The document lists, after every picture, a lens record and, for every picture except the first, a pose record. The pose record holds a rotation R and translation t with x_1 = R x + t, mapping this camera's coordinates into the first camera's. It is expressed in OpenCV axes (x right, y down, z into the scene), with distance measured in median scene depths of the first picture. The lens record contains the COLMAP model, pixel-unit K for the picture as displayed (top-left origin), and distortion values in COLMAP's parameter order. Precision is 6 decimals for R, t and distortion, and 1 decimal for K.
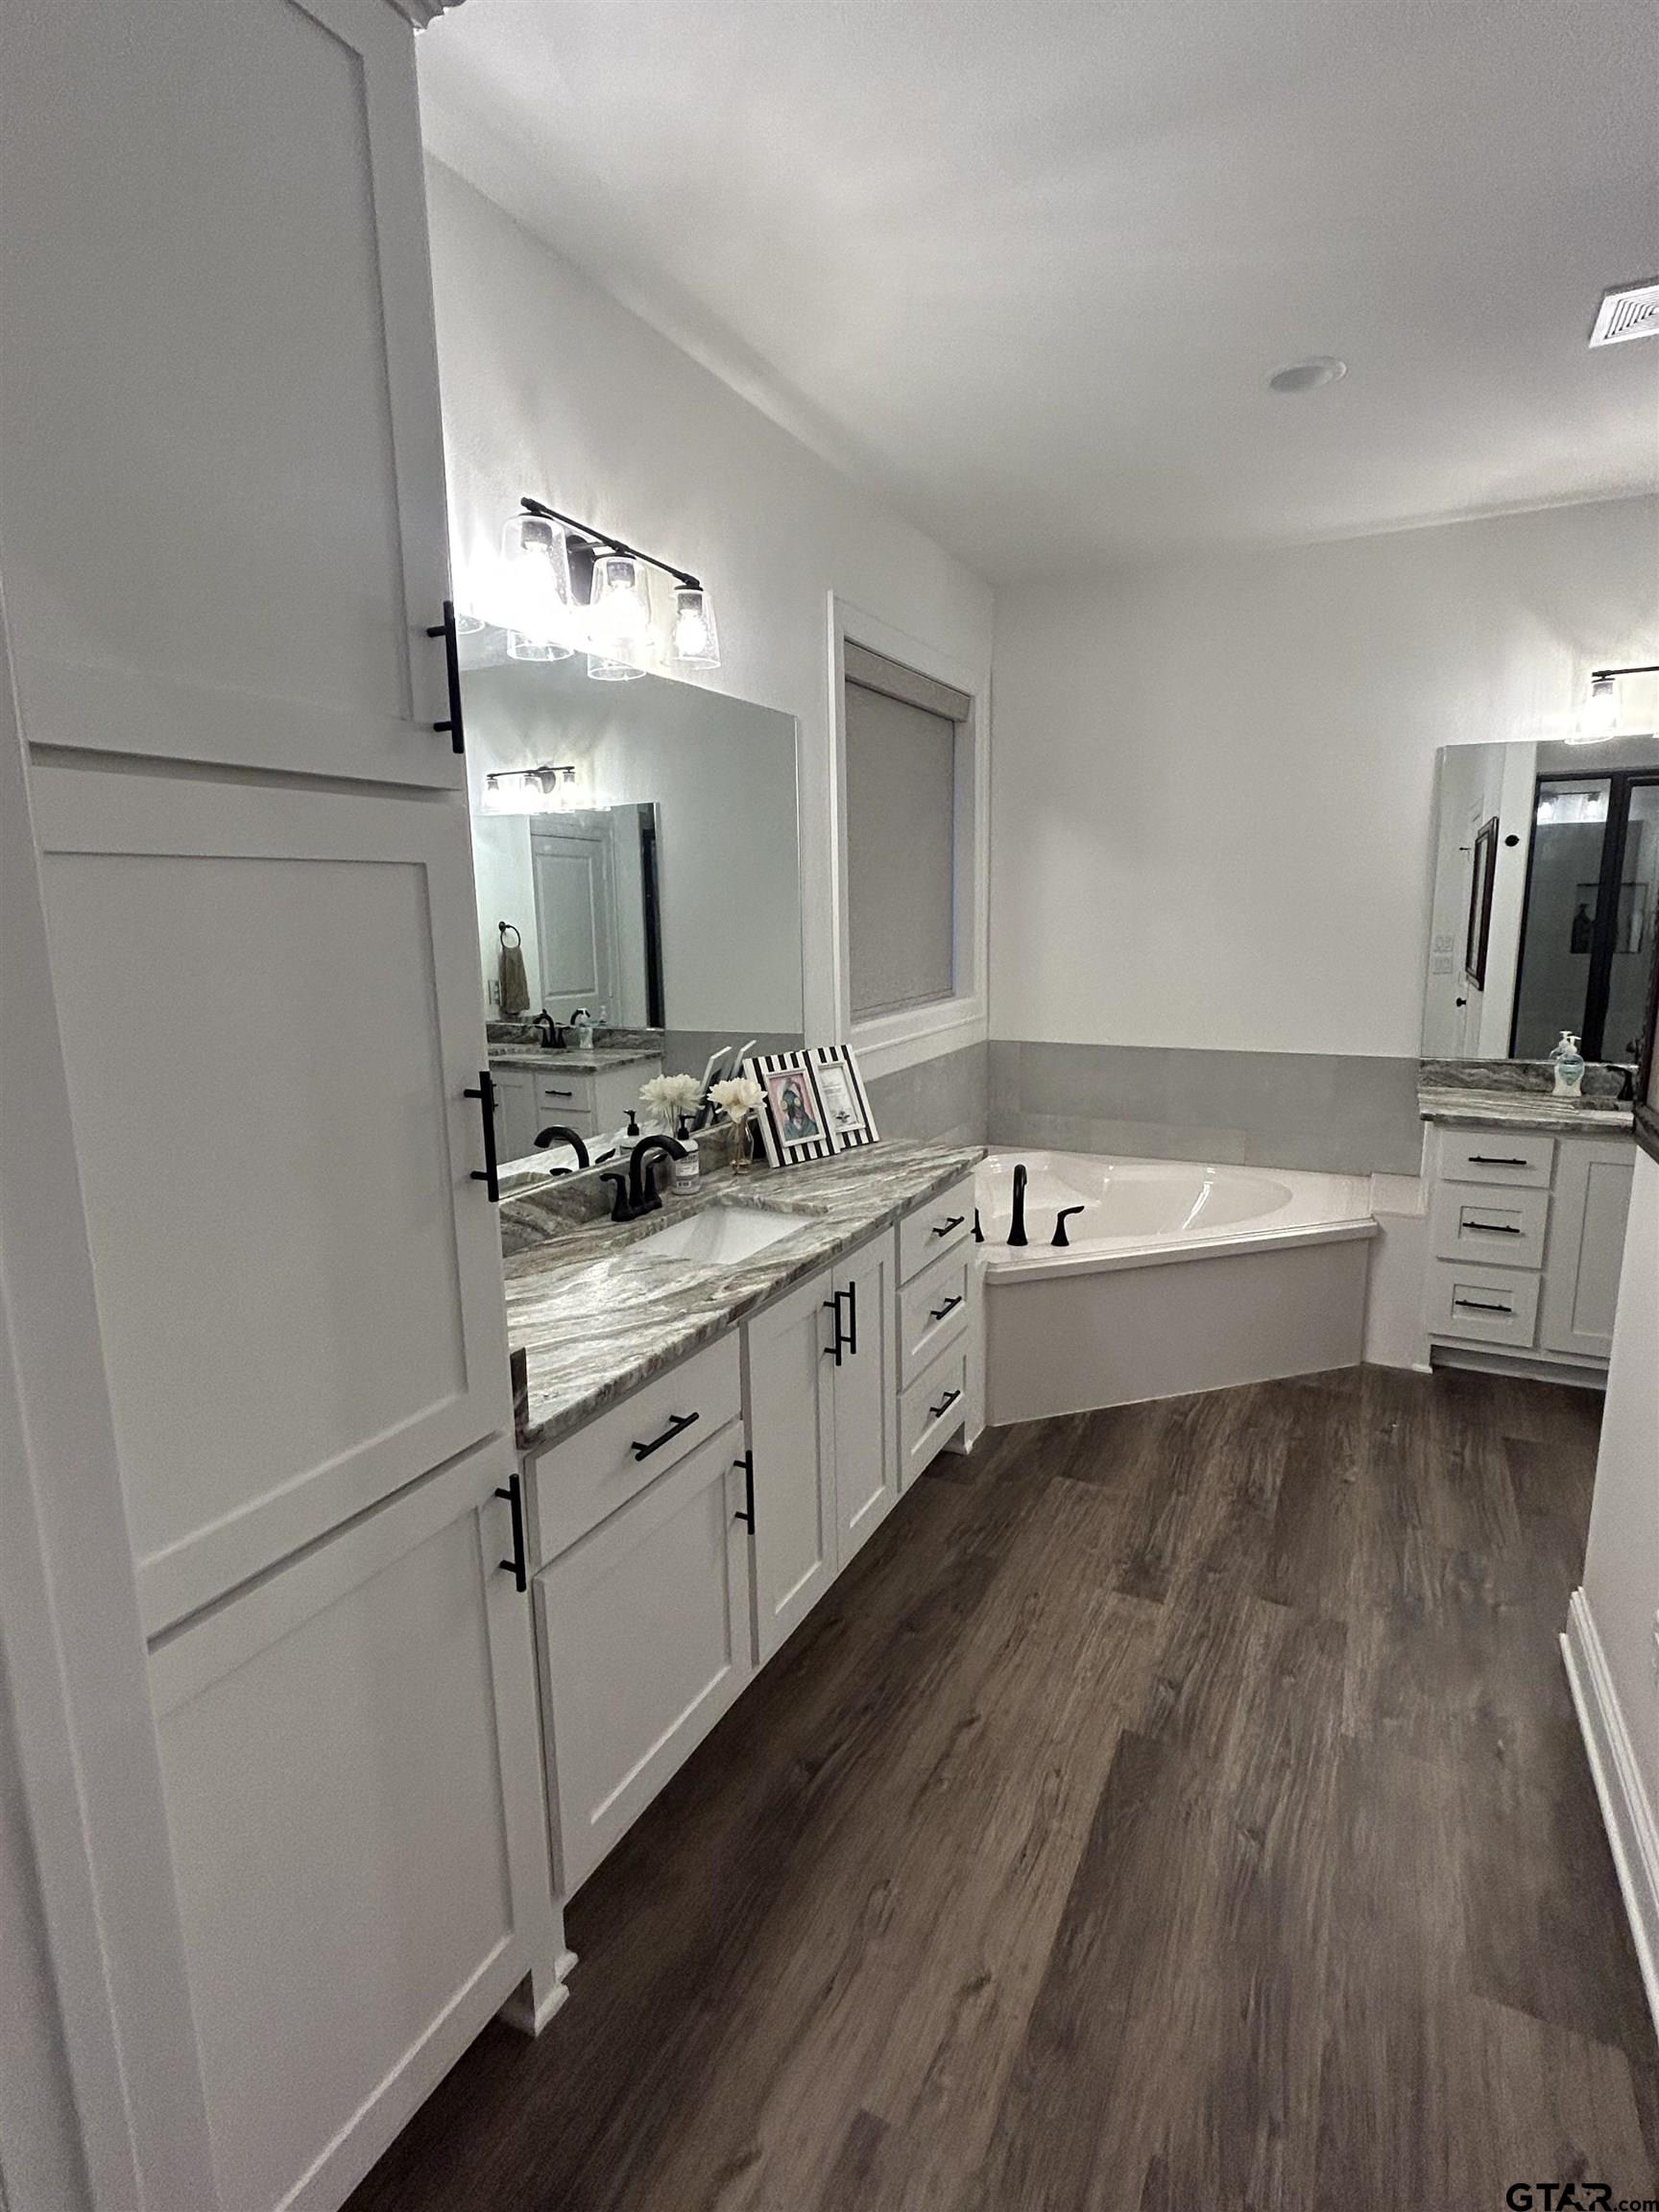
lens RADIAL K [[1100.7, 0, 831.9], [0, 1100.7, 1105.1], [0, 0, 1]] dist [-0.004478, 0.004598]
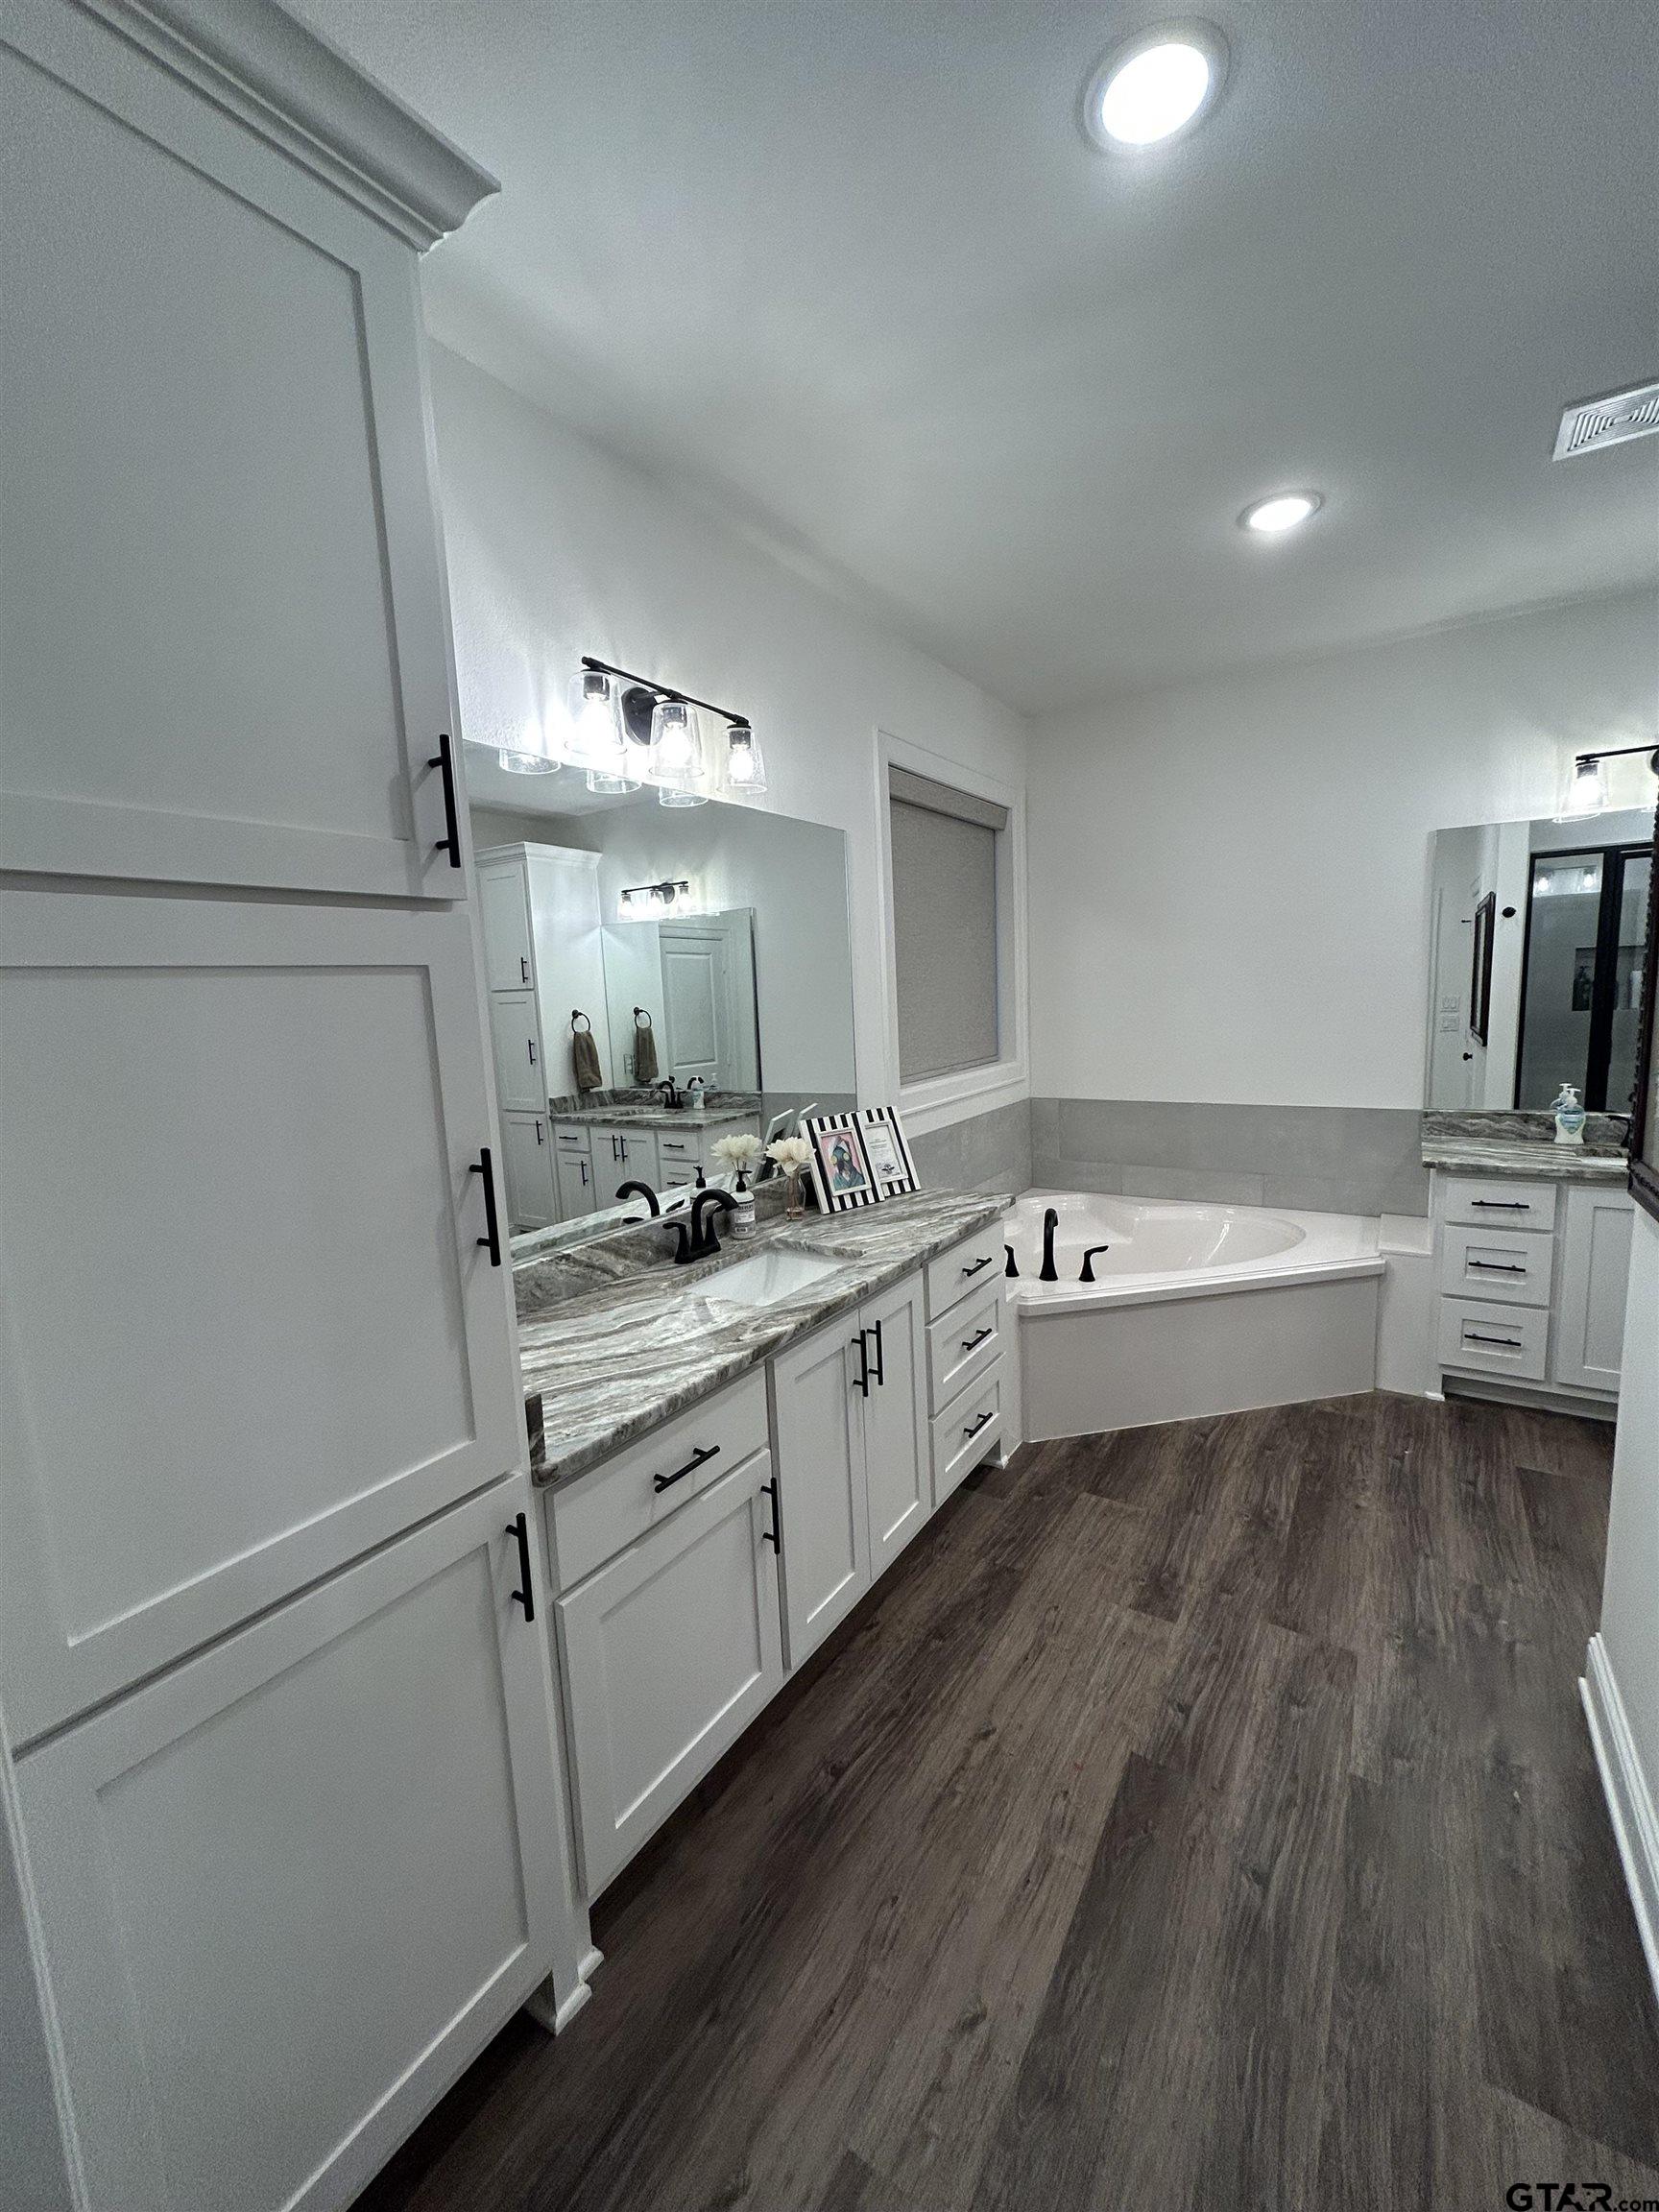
lens RADIAL K [[890.2, 0, 826.3], [0, 890.2, 1107.2], [0, 0, 1]] dist [0.000974, -0.000647]
pose [[0.993523, -0.012833, -0.112903, 0.071401], [0.007719, 0.998929, -0.045618, -0.016145], [0.113368, 0.044451, 0.992558, 0.079755]]
